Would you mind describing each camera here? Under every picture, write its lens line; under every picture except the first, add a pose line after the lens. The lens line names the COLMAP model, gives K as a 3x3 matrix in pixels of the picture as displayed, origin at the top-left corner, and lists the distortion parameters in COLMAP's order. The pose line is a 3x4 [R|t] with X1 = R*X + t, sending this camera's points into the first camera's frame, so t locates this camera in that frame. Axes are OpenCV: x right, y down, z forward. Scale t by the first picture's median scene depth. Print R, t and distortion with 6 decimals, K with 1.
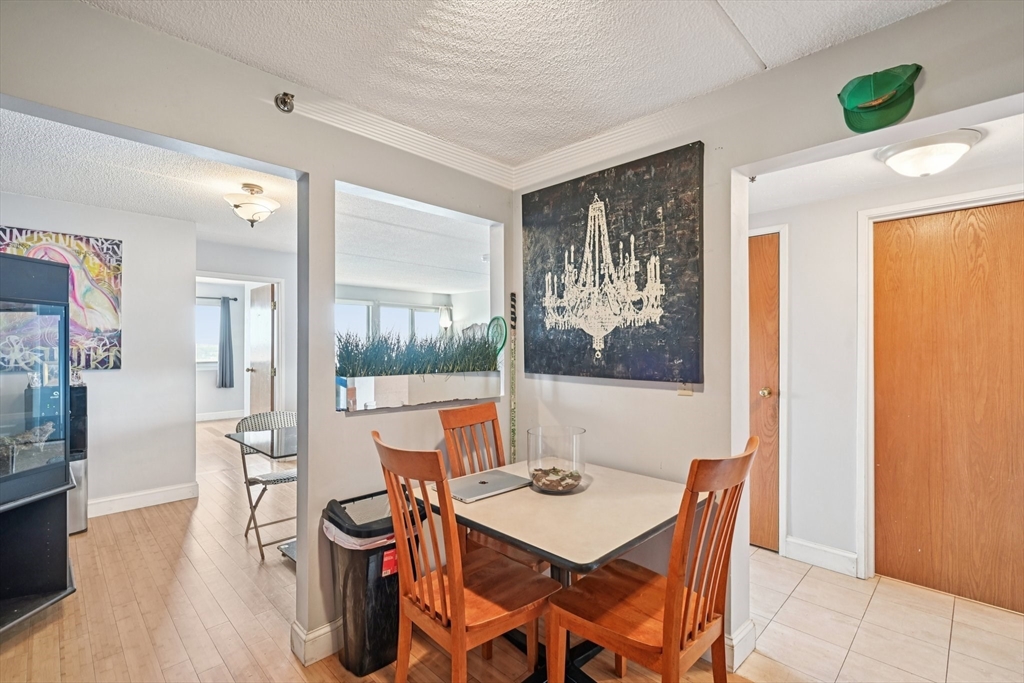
lens RADIAL K [[463.3, 0, 515.7], [0, 463.3, 338.0], [0, 0, 1]] dist [0.000462, -0.000489]
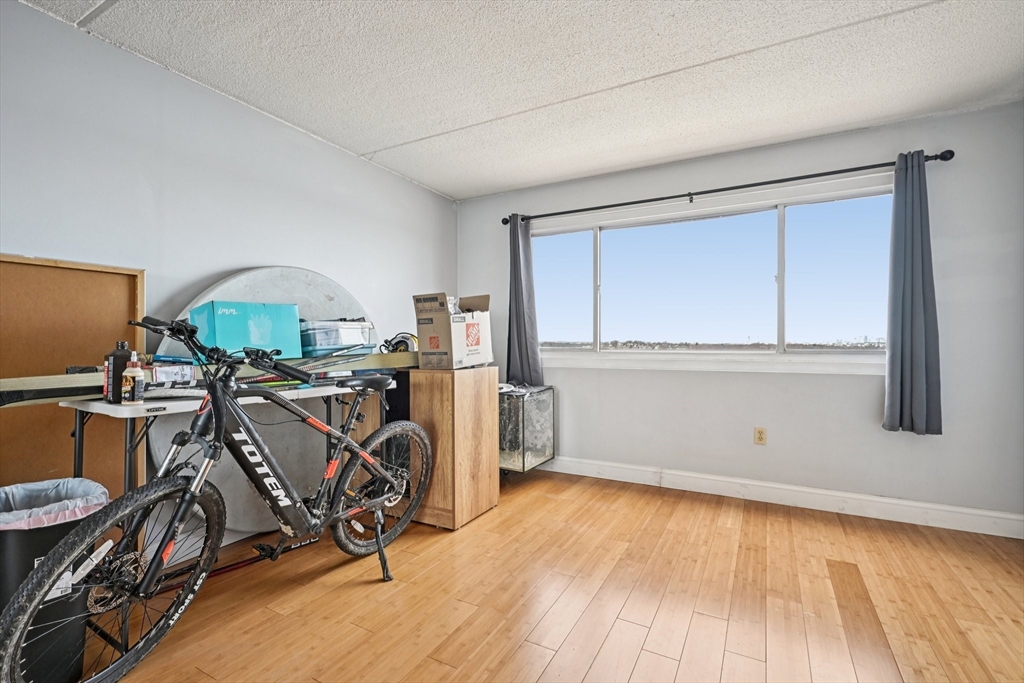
lens RADIAL K [[463.3, 0, 508.5], [0, 463.3, 342.9], [0, 0, 1]] dist [0.000462, -0.000489]
pose [[0.271695, 0.001094, -0.962383, -0.873334], [0.014340, 0.999884, 0.005185, 0.090590], [0.962277, -0.015209, 0.271647, 1.430065]]
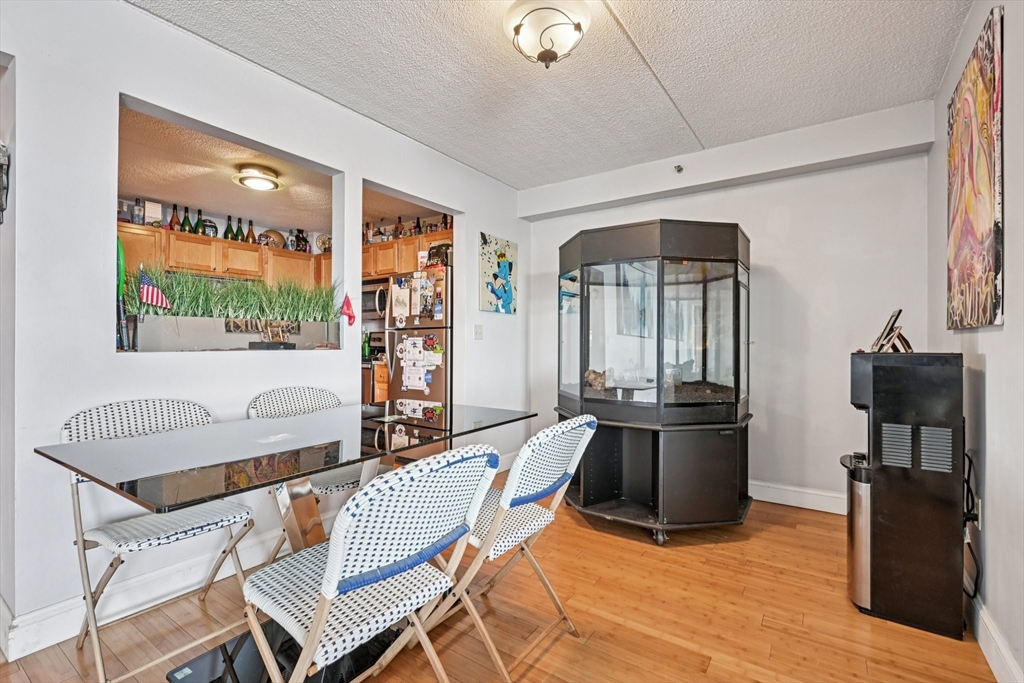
lens RADIAL K [[463.3, 0, 512.1], [0, 463.3, 340.9], [0, 0, 1]] dist [0.000462, -0.000489]
pose [[-0.985047, -0.002354, -0.172269, -0.375019], [0.001297, 0.999777, -0.021079, 0.090367], [0.172280, -0.020987, -0.984824, 1.349510]]
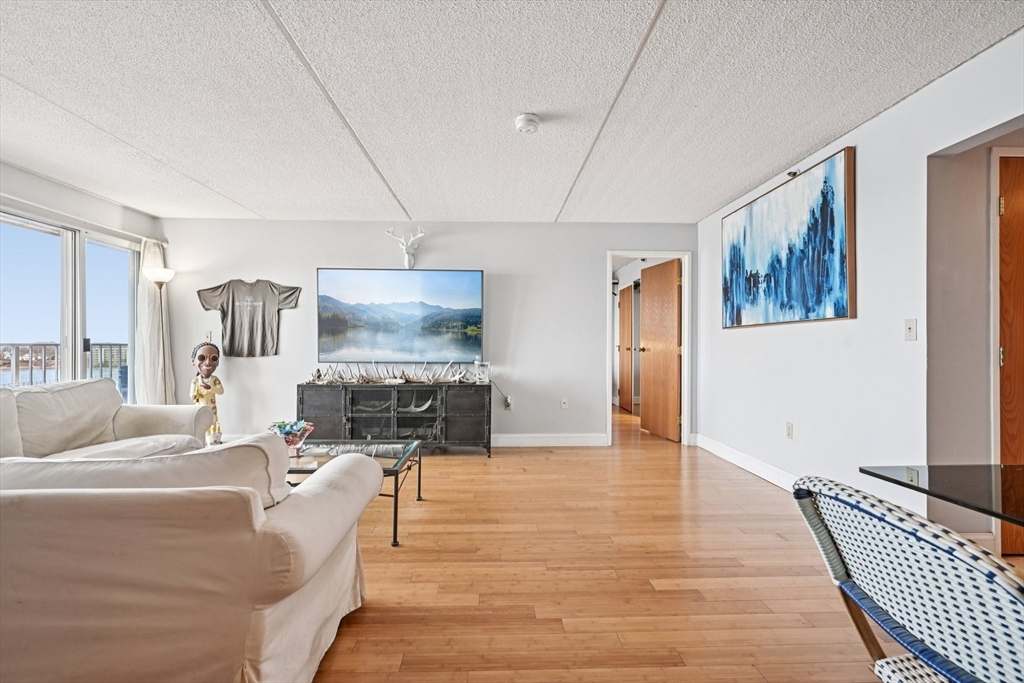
lens RADIAL K [[463.3, 0, 506.9], [0, 463.3, 341.9], [0, 0, 1]] dist [0.000462, -0.000489]
pose [[0.691273, 0.007541, 0.722554, -0.651959], [-0.016456, 0.999851, 0.005308, 0.082758], [-0.722406, -0.015560, 0.691294, 1.034986]]
